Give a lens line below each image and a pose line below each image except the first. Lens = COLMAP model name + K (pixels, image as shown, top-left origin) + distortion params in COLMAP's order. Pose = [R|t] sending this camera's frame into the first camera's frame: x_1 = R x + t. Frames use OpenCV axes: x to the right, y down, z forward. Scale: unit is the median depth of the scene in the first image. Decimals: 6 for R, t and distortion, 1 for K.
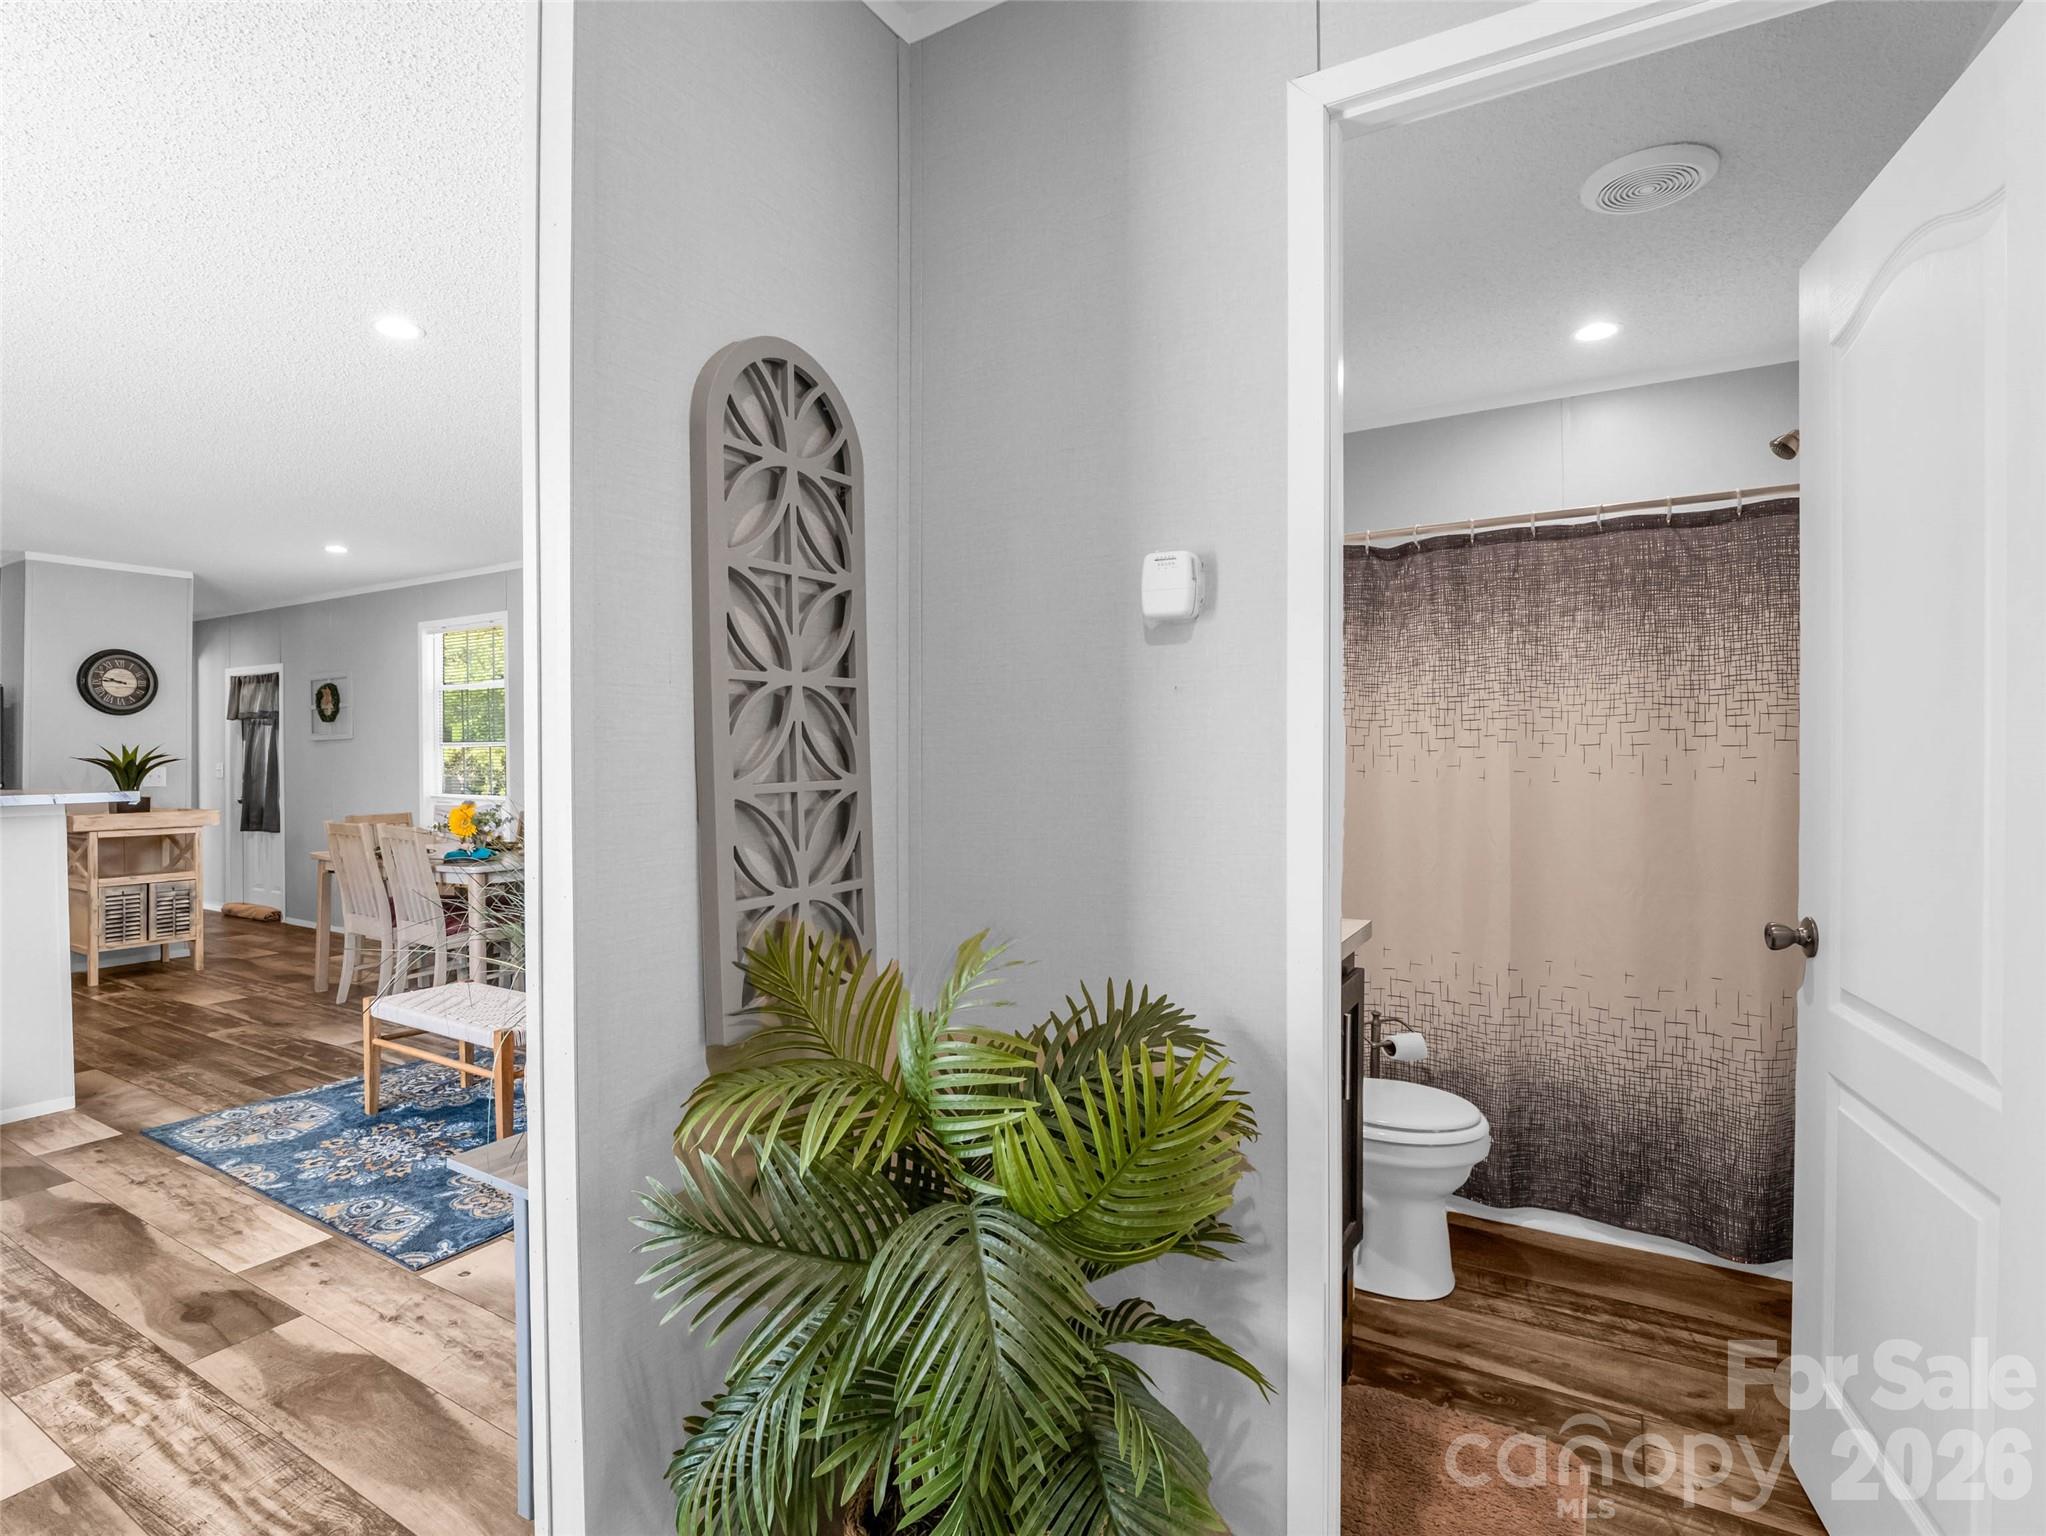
lens RADIAL K [[1017.6, 0, 1006.4], [0, 1017.6, 781.8], [0, 0, 1]] dist [-0.019117, 0.005244]
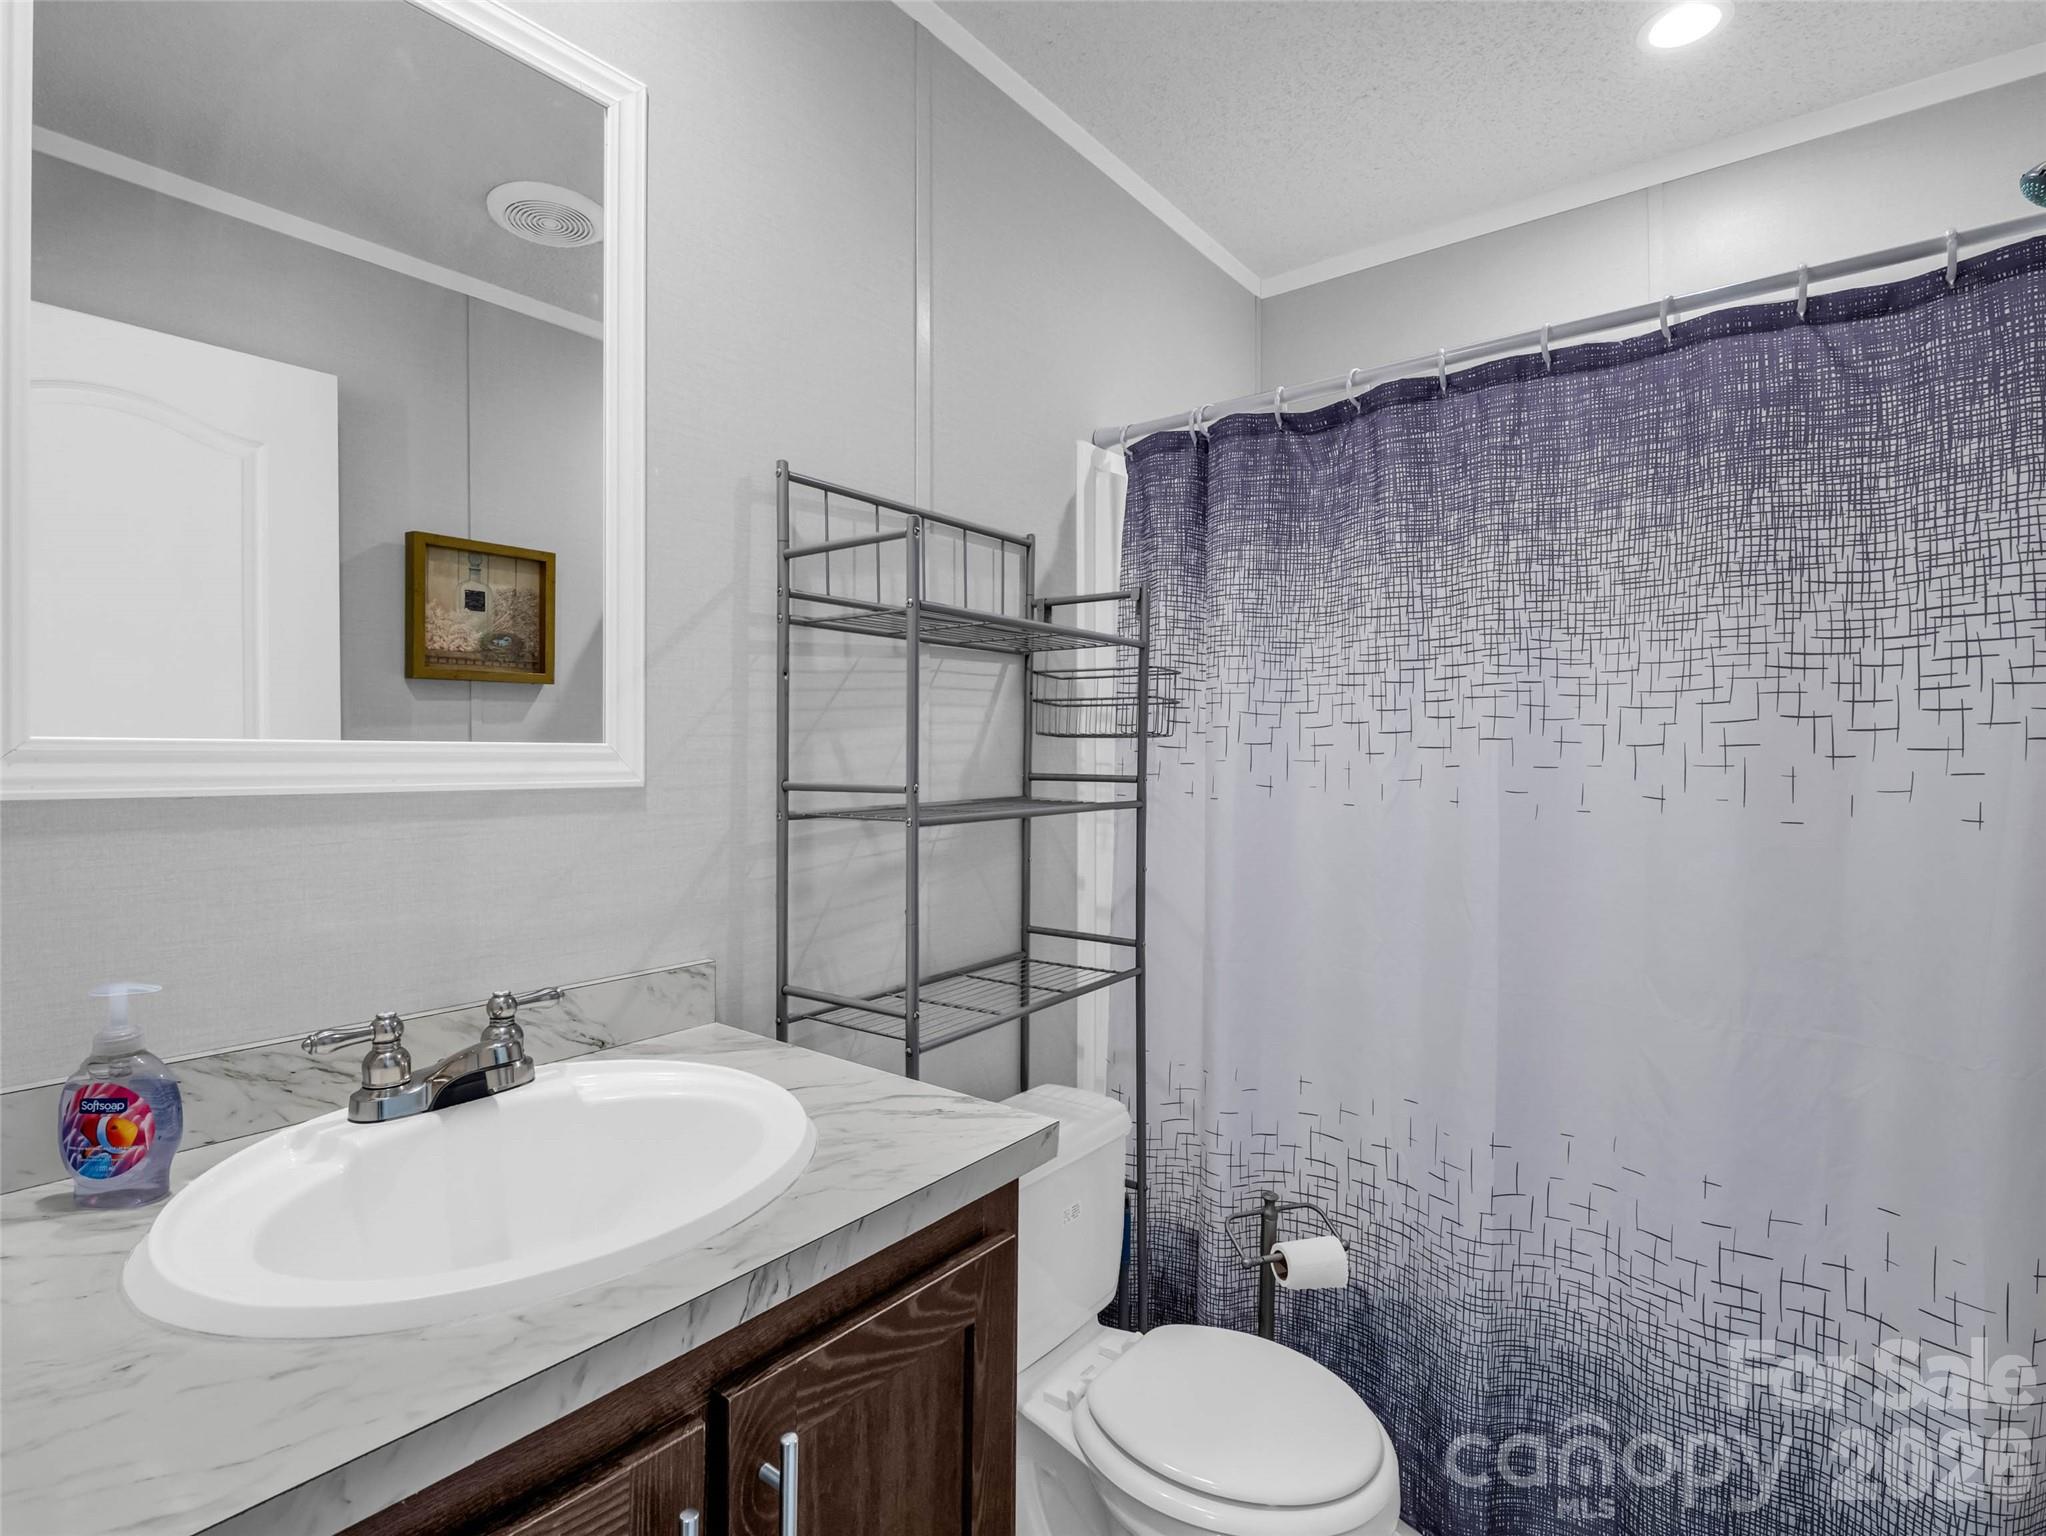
lens RADIAL K [[1019.6, 0, 1029.3], [0, 1019.6, 780.7], [0, 0, 1]] dist [-0.014857, -0.000422]
pose [[0.992323, 0.013295, -0.122958, 0.316179], [-0.013135, 0.999912, 0.002110, -0.014441], [0.122975, -0.000478, 0.992410, 0.421376]]
